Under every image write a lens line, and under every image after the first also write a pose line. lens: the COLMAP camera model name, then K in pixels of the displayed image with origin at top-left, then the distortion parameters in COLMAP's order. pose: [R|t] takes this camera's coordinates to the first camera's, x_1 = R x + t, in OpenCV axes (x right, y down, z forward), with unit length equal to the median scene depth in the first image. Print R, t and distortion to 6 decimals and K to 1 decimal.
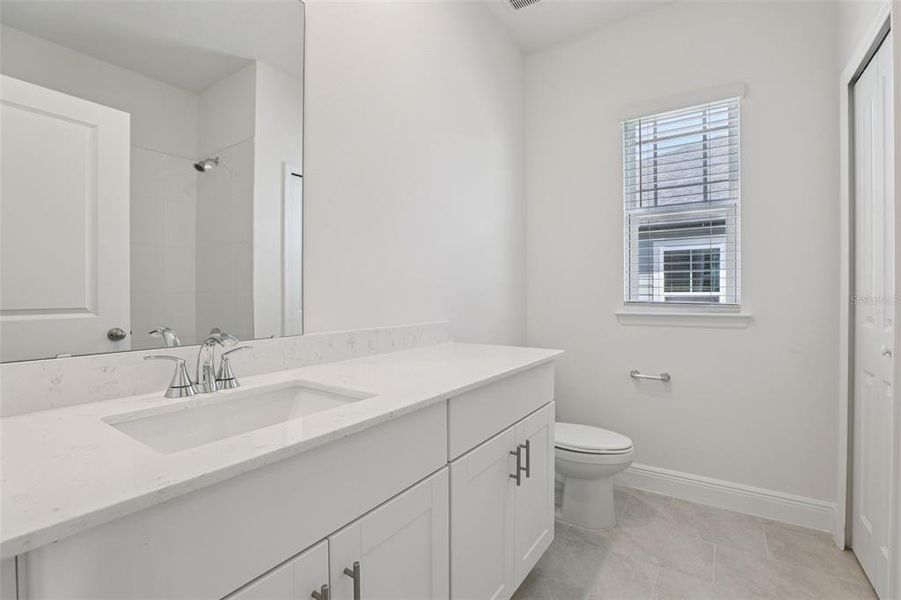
lens RADIAL K [[411.2, 0, 450.4], [0, 411.2, 298.2], [0, 0, 1]] dist [-0.046557, 0.014001]
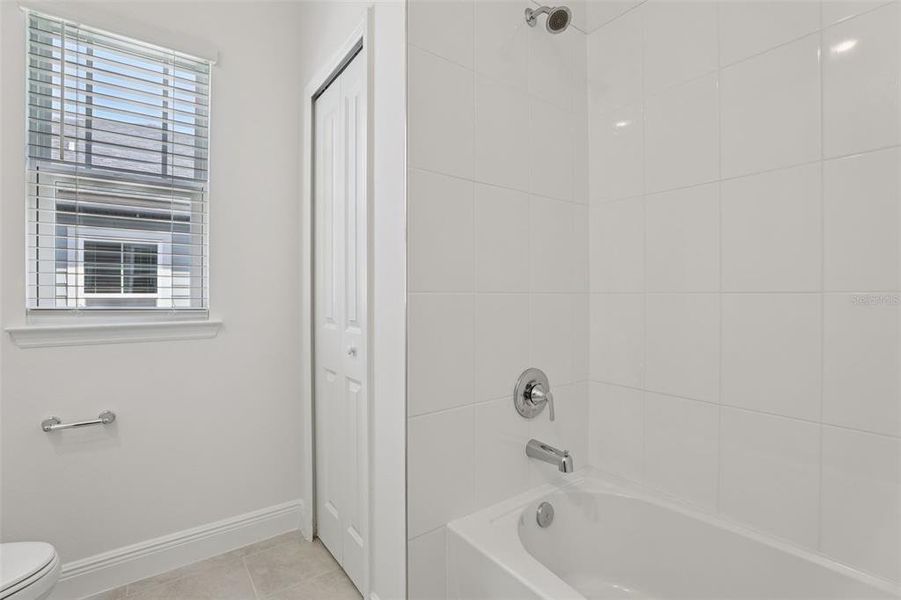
lens RADIAL K [[411.2, 0, 450.4], [0, 411.2, 298.2], [0, 0, 1]] dist [-0.046557, 0.014001]
pose [[0.319572, -0.002840, 0.947558, 0.083465], [0.005855, 0.999982, 0.001022, -0.005354], [-0.947544, 0.005221, 0.319583, 0.255380]]
